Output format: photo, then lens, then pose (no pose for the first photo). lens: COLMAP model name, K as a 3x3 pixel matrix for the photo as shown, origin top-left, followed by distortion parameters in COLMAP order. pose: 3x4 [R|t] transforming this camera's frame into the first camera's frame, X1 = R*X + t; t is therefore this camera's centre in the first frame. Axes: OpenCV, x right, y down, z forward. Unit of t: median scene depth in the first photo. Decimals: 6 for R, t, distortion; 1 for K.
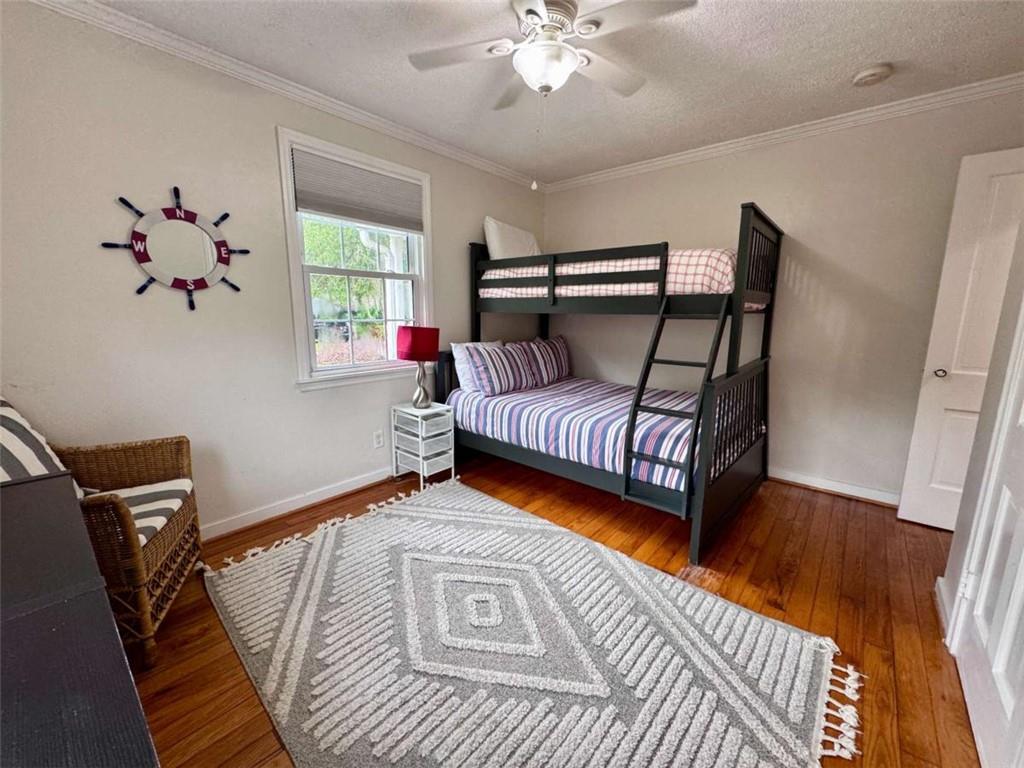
lens RADIAL K [[405.9, 0, 510.7], [0, 405.9, 384.9], [0, 0, 1]] dist [-0.003915, -0.000833]
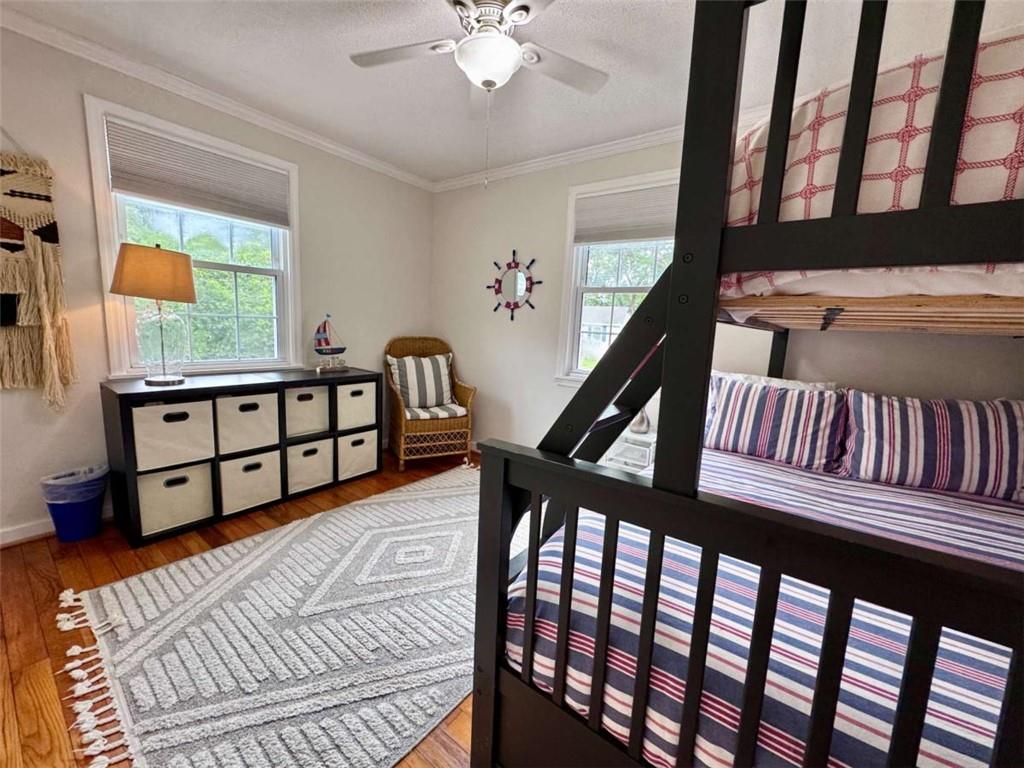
lens RADIAL K [[405.9, 0, 511.9], [0, 405.9, 382.2], [0, 0, 1]] dist [-0.003915, -0.000833]
pose [[0.078626, 0.135412, -0.987665, 0.990187], [-0.225146, 0.967546, 0.114730, -0.140340], [0.971147, 0.213348, 0.106561, 0.945555]]
